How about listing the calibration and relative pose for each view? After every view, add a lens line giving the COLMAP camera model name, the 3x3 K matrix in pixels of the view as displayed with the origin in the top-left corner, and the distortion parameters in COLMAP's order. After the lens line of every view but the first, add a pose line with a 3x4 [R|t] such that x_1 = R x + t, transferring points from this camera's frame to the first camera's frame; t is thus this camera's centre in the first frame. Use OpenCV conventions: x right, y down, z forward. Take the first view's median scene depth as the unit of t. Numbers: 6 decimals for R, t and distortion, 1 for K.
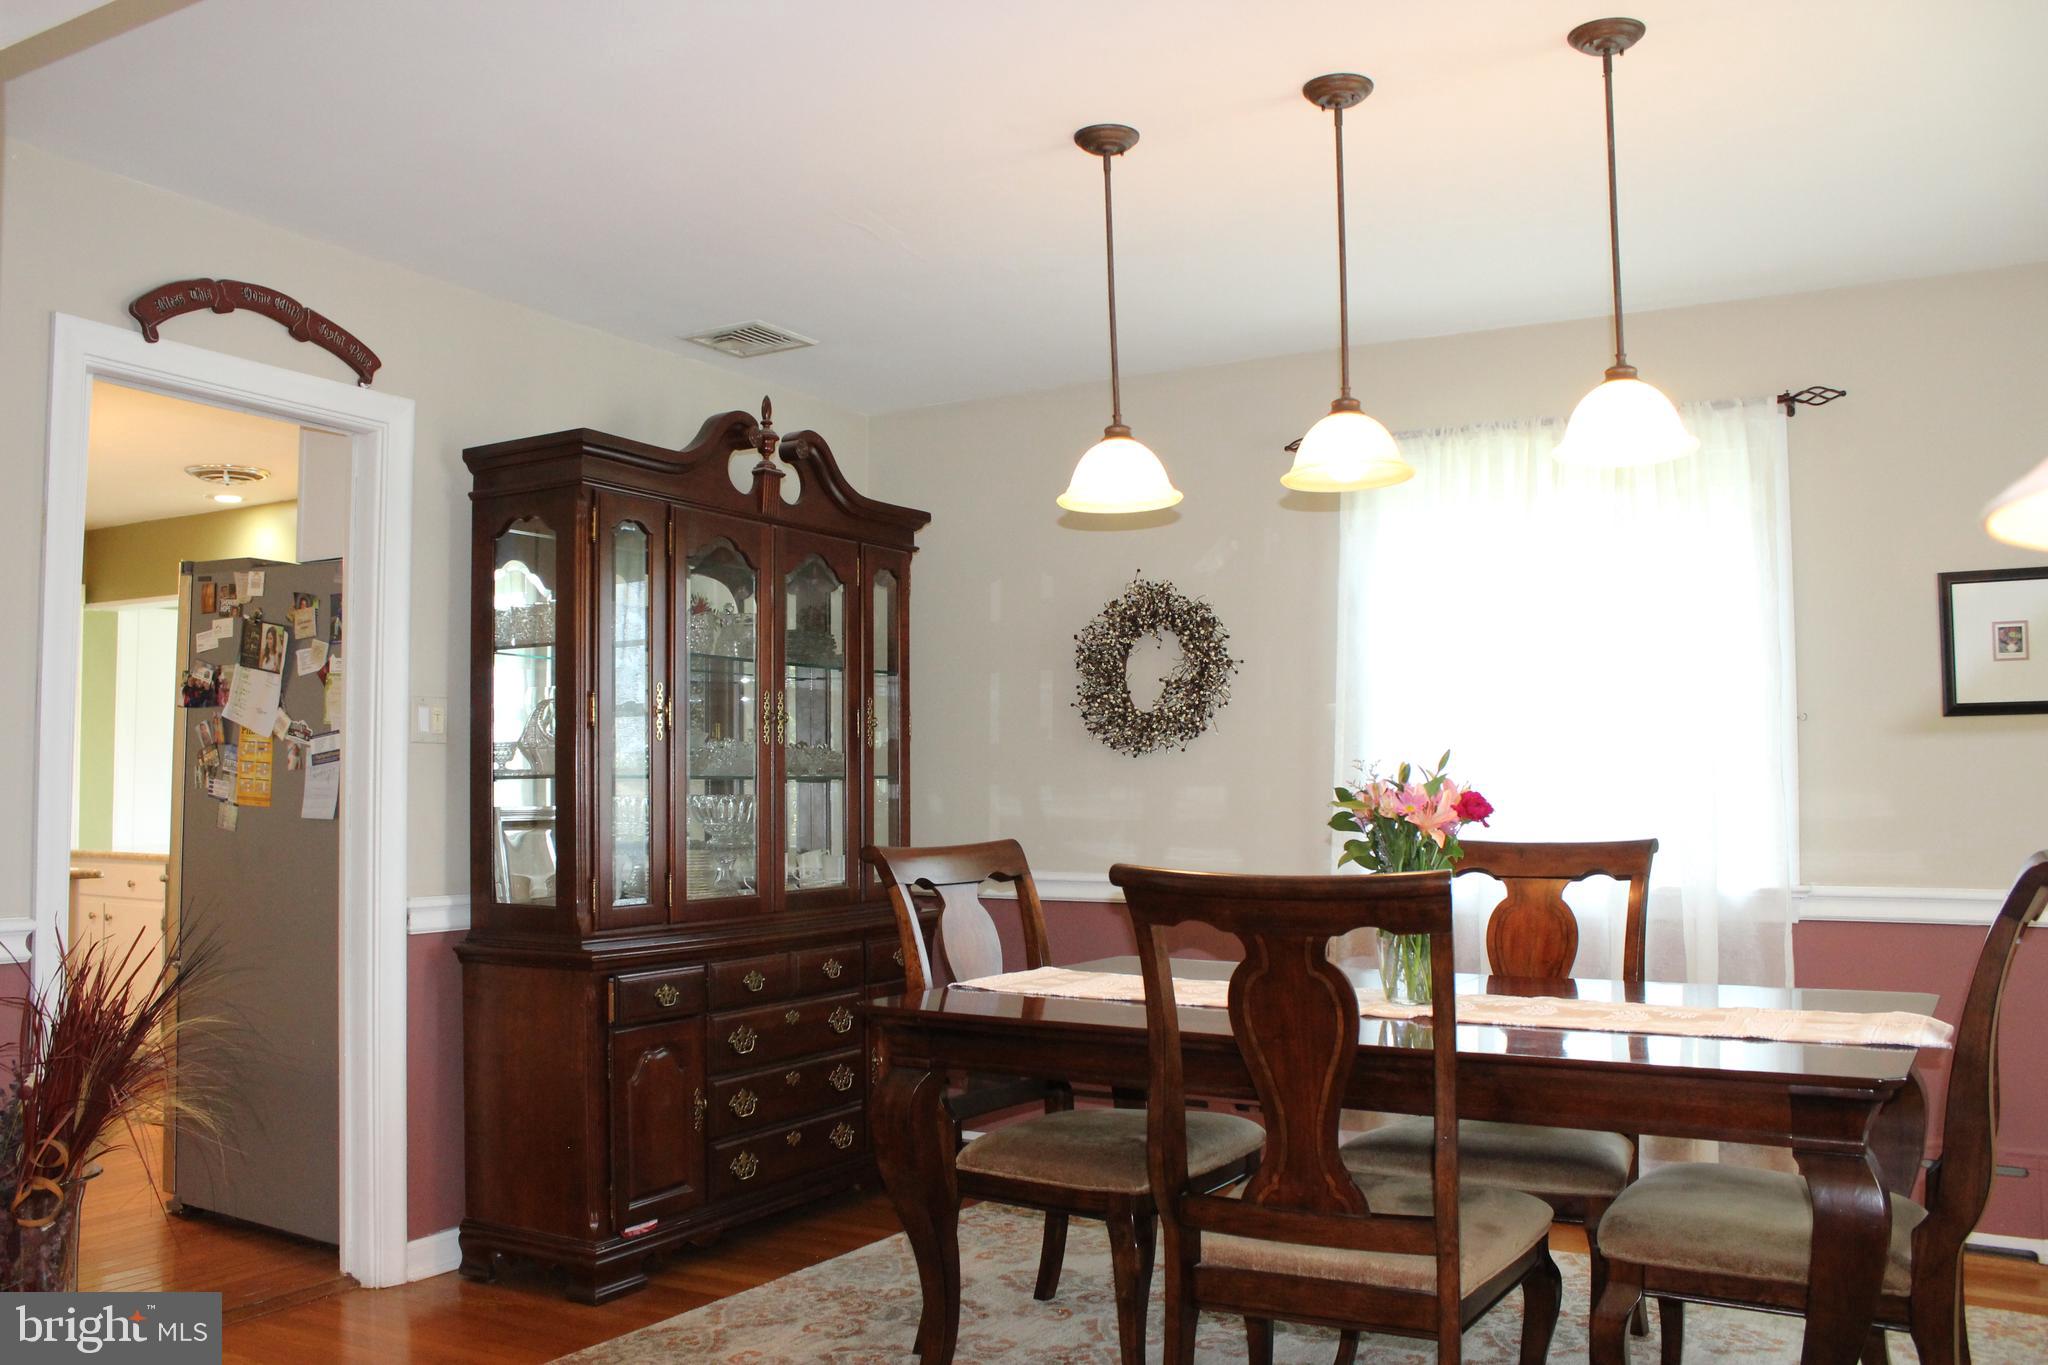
lens RADIAL K [[1718.8, 0, 1019.1], [0, 1718.8, 683.2], [0, 0, 1]] dist [-0.154521, 0.143518]
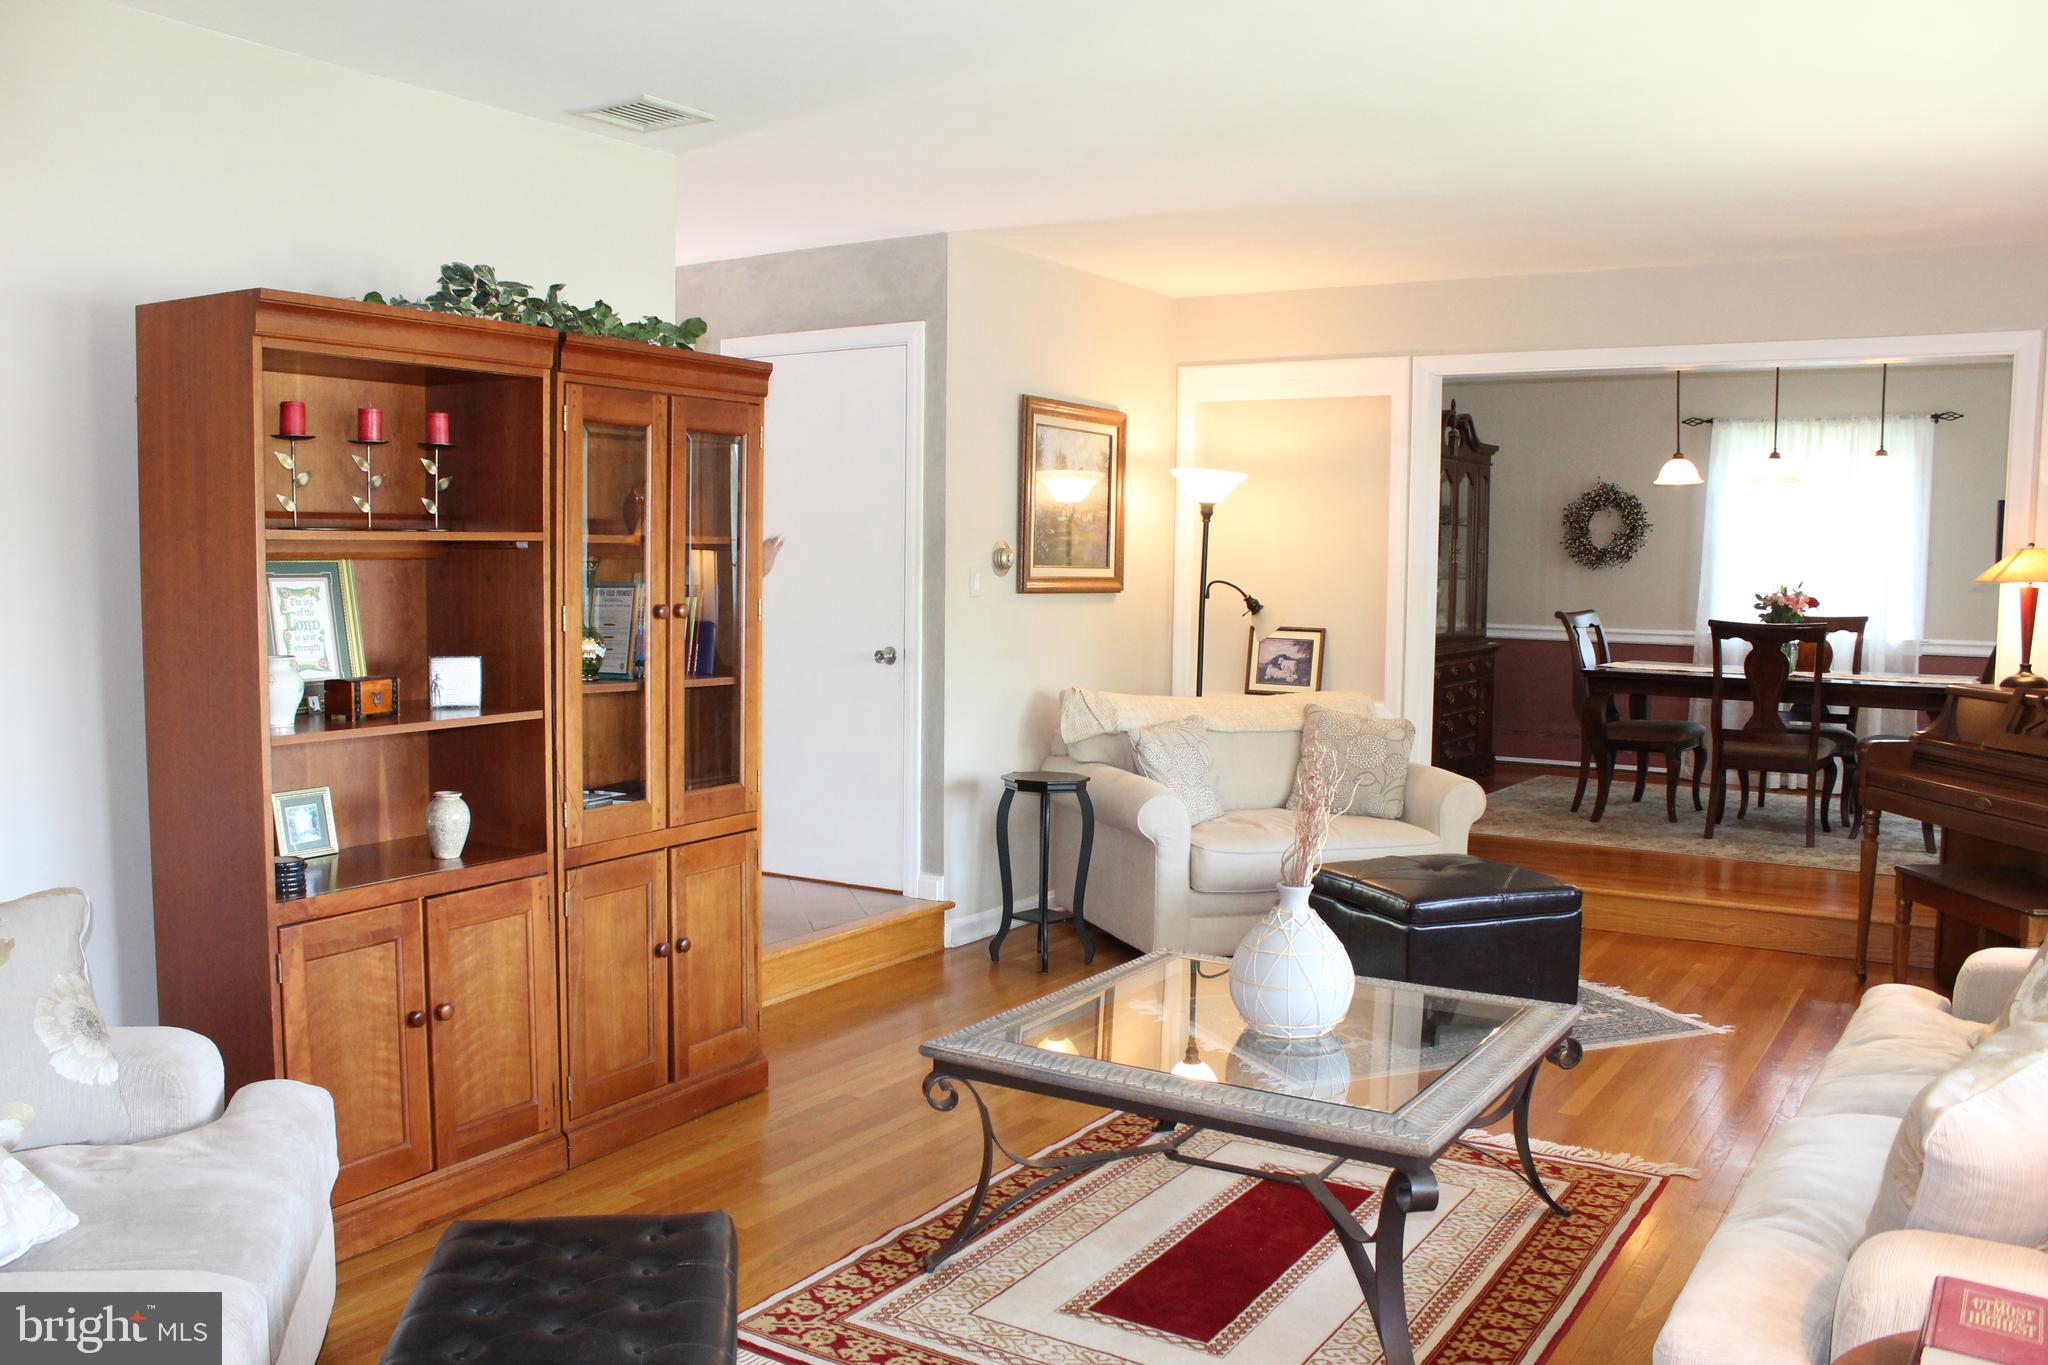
lens RADIAL K [[1718.8, 0, 1003.7], [0, 1718.8, 697.6], [0, 0, 1]] dist [-0.154521, 0.143518]
pose [[0.998615, 0.017566, -0.049592, -0.655724], [-0.010220, 0.989428, 0.144663, -0.111345], [0.051609, -0.143956, 0.988237, -1.280353]]
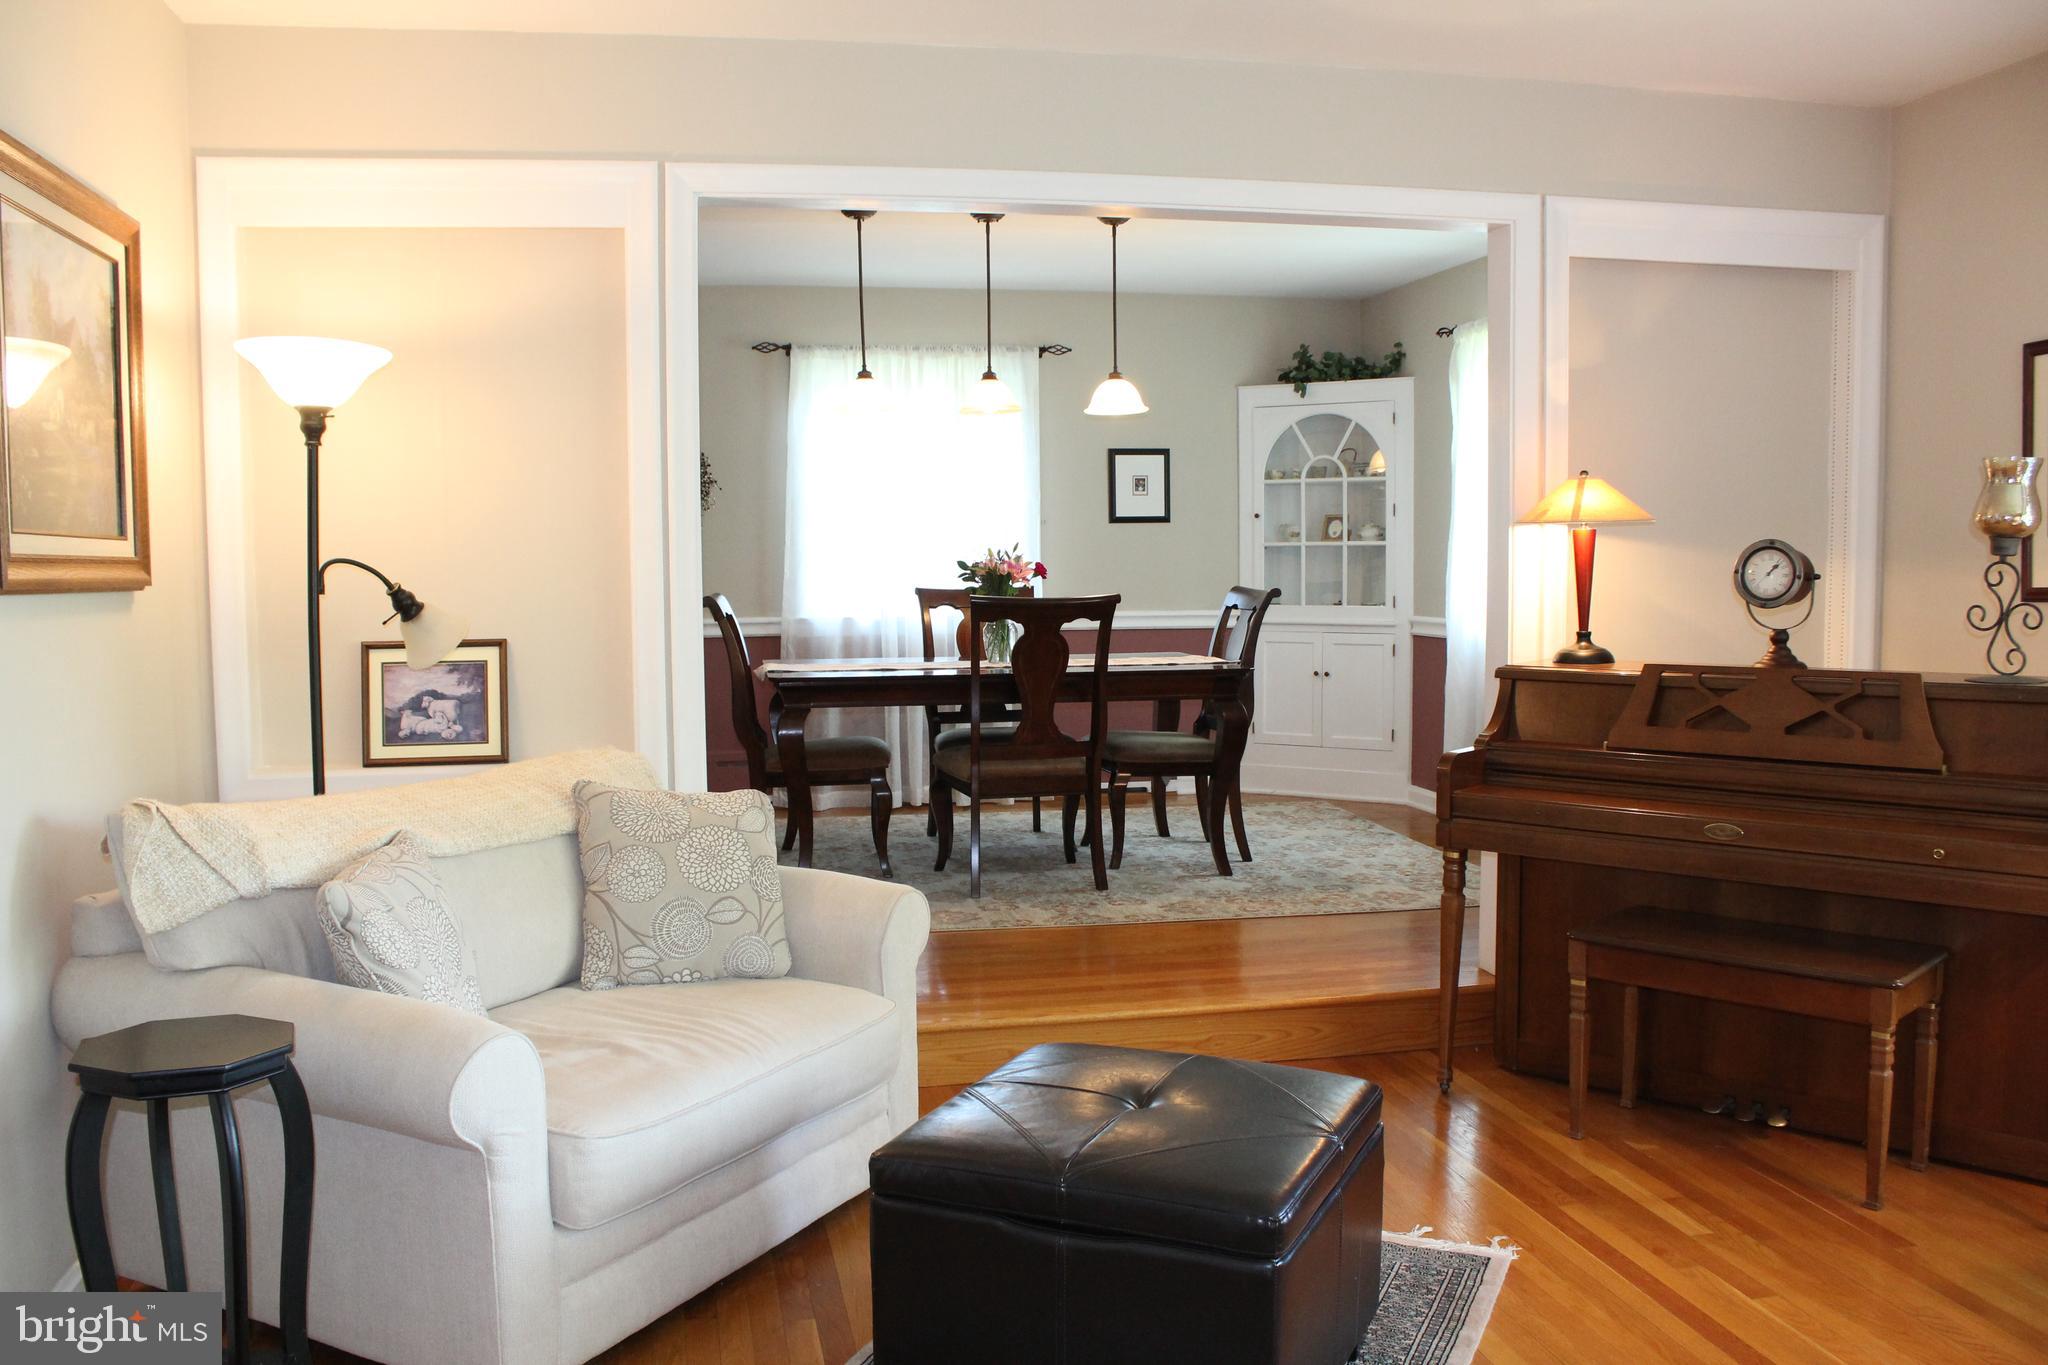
lens RADIAL K [[1718.8, 0, 987.7], [0, 1718.8, 703.8], [0, 0, 1]] dist [-0.154521, 0.143518]
pose [[0.764624, -0.061756, 0.641511, -0.839754], [-0.031324, 0.990661, 0.132703, -0.032627], [-0.643715, -0.121563, 0.755548, -0.437728]]
